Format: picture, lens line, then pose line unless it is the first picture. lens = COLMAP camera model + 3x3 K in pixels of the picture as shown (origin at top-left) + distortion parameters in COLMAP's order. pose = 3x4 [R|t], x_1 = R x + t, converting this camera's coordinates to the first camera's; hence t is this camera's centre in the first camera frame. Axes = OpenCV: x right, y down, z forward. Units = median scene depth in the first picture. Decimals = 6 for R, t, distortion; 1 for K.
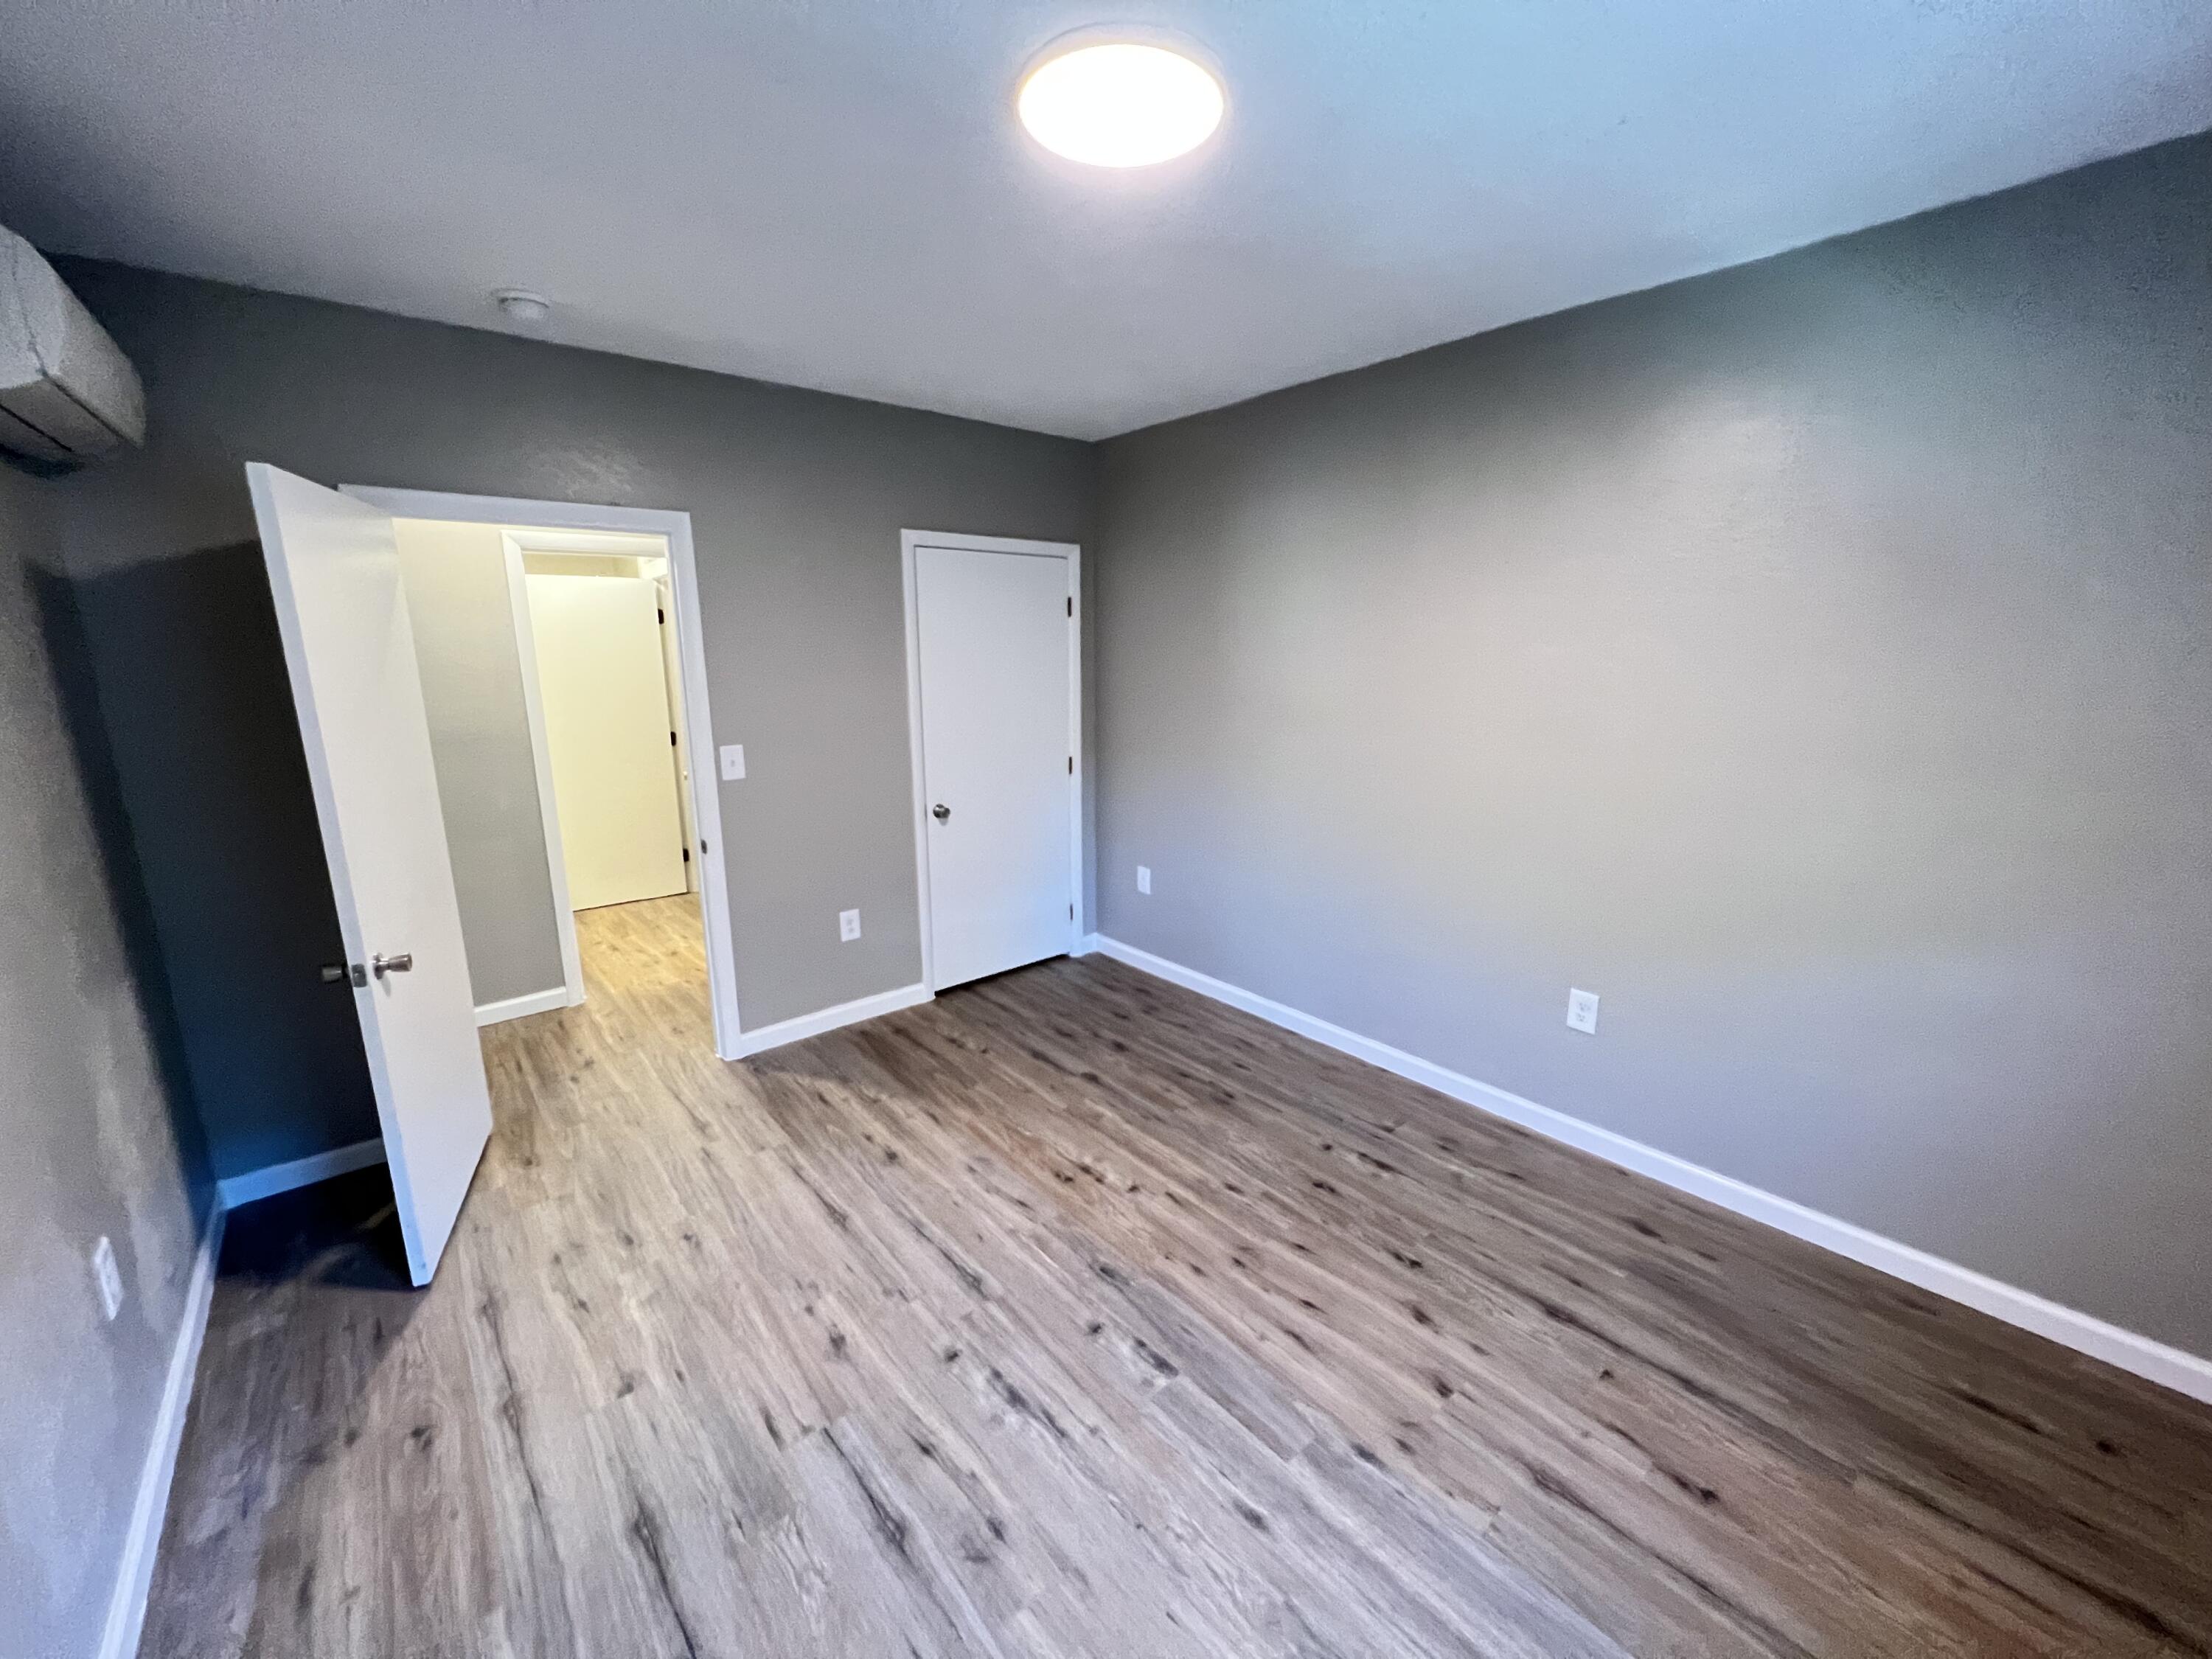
lens RADIAL K [[885.0, 0, 1102.9], [0, 885.0, 837.5], [0, 0, 1]] dist [-0.000135, -0.000019]
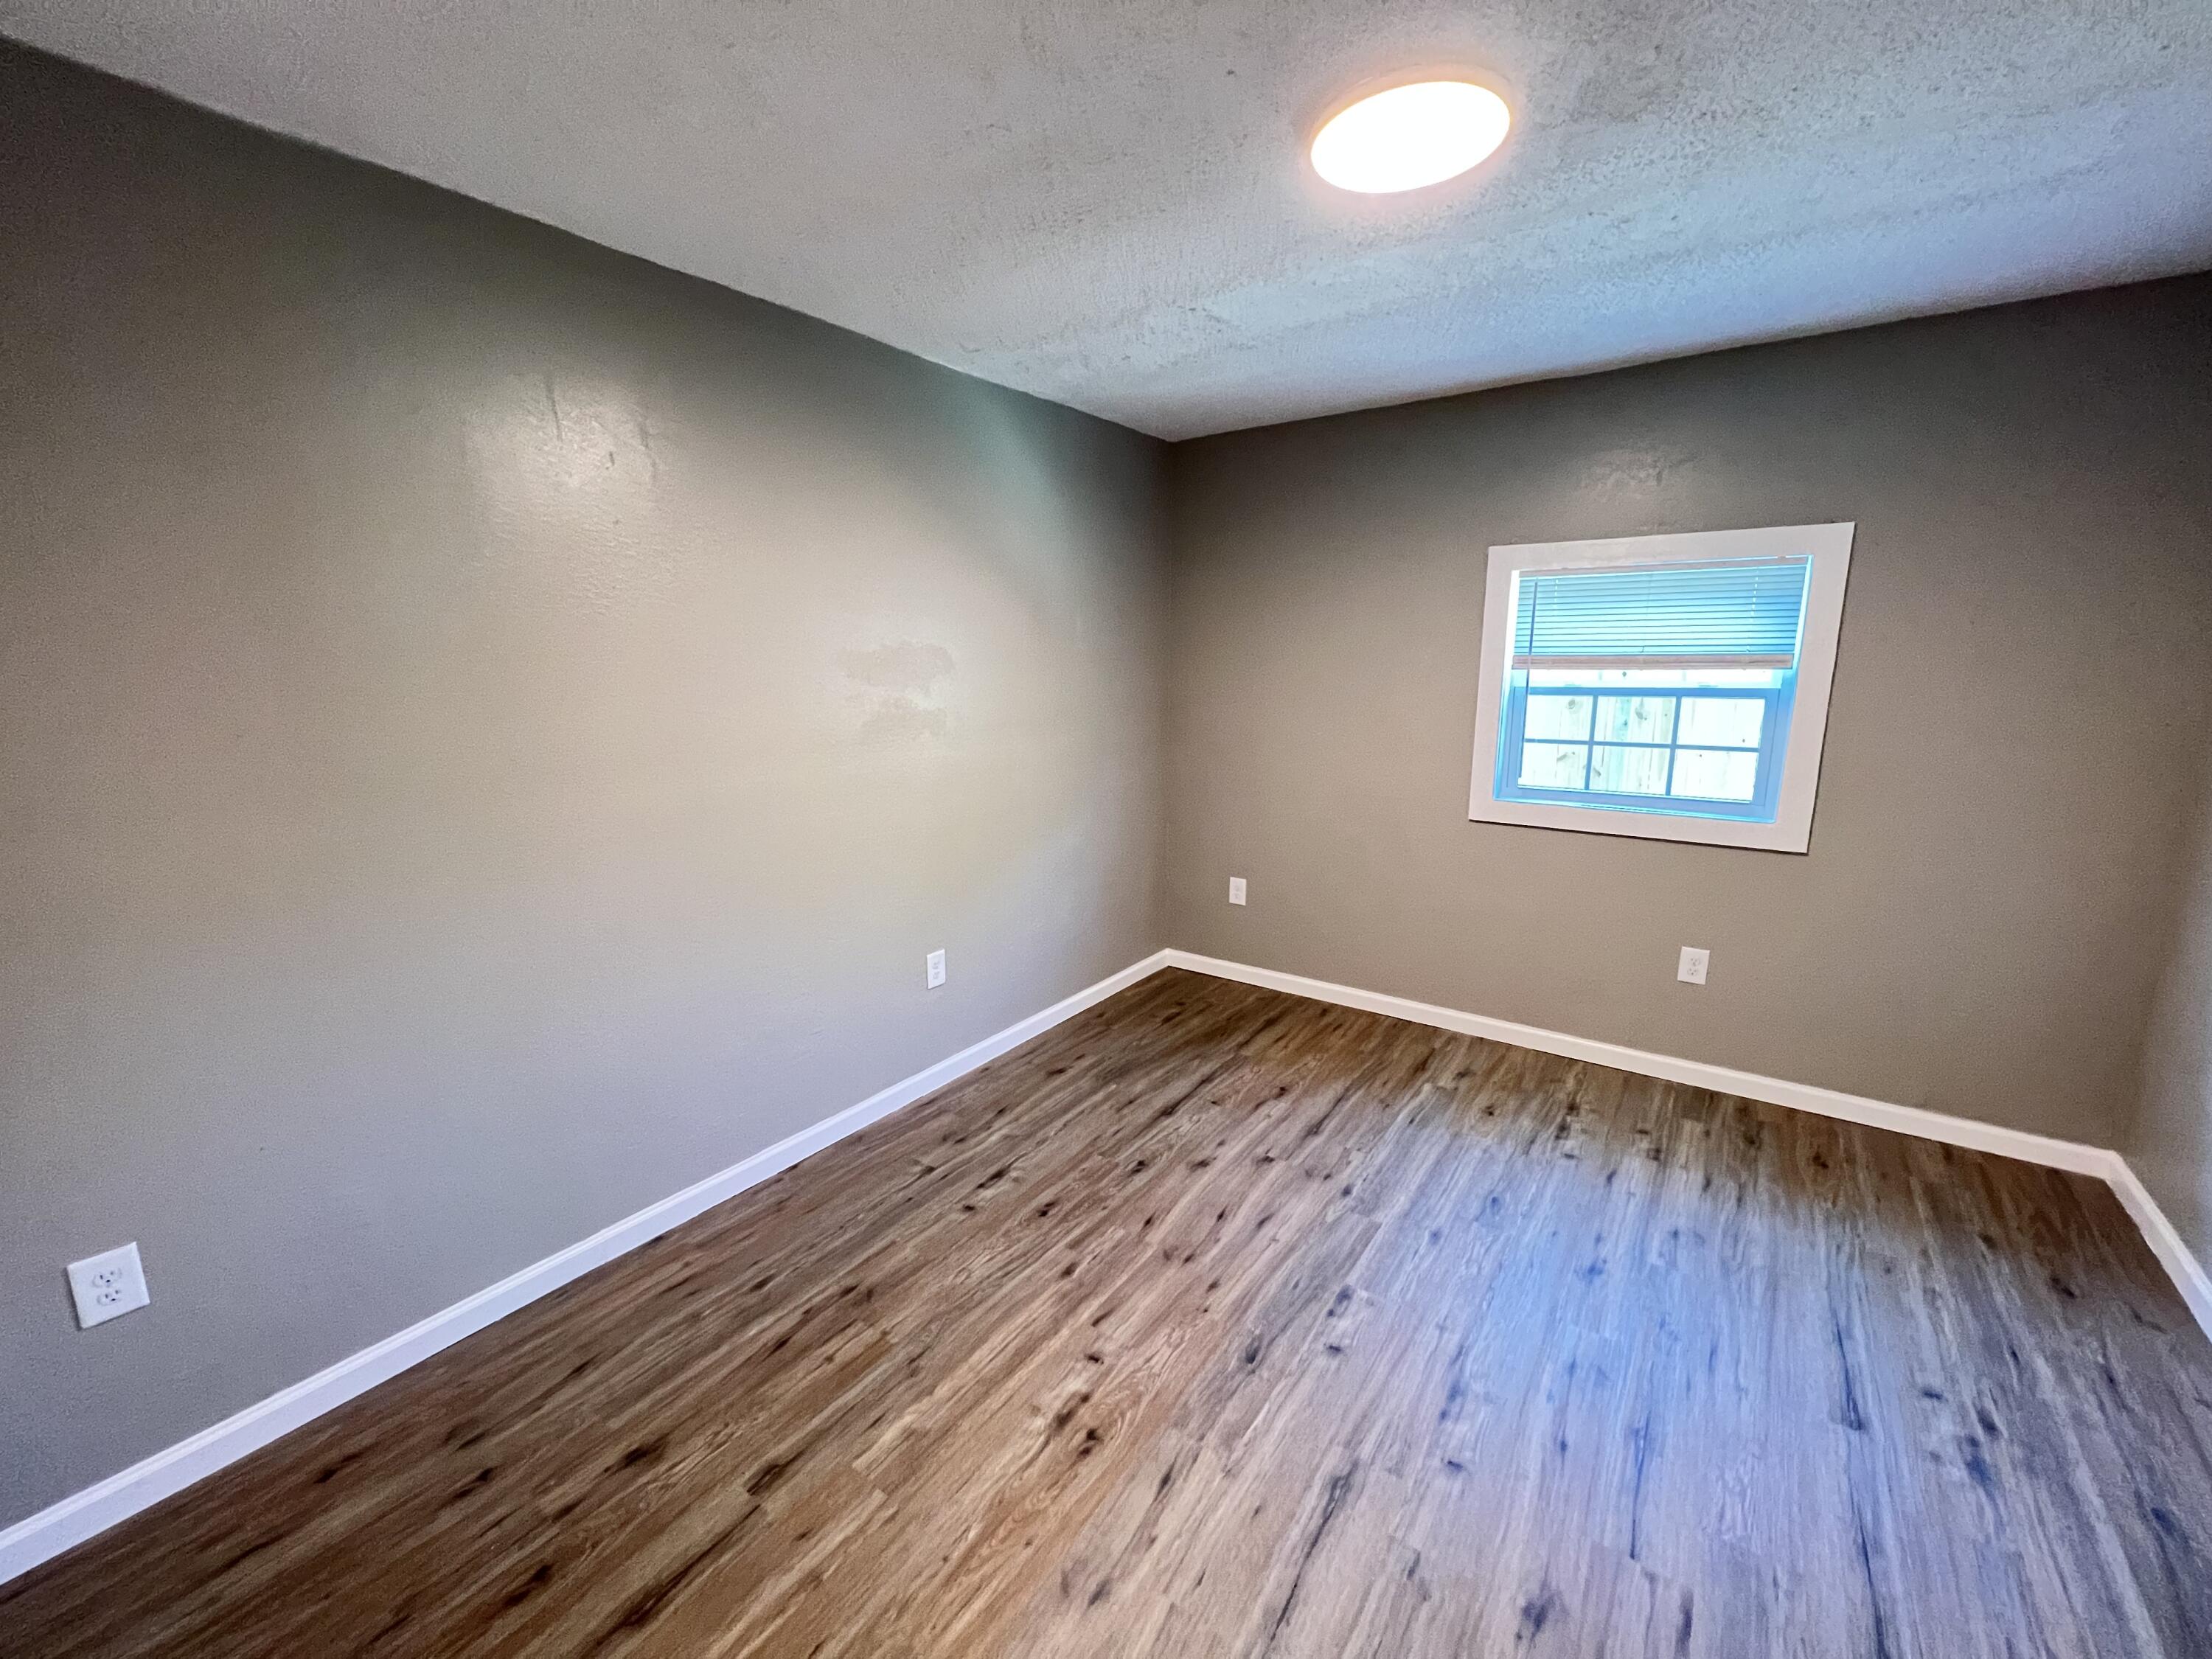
lens RADIAL K [[887.8, 0, 1091.8], [0, 887.8, 840.3], [0, 0, 1]] dist [0.000565, 0.000689]
pose [[-0.240154, -0.191149, 0.951729, -0.665630], [0.216783, 0.945101, 0.244520, -0.233188], [-0.946219, 0.265041, -0.185532, 1.120167]]
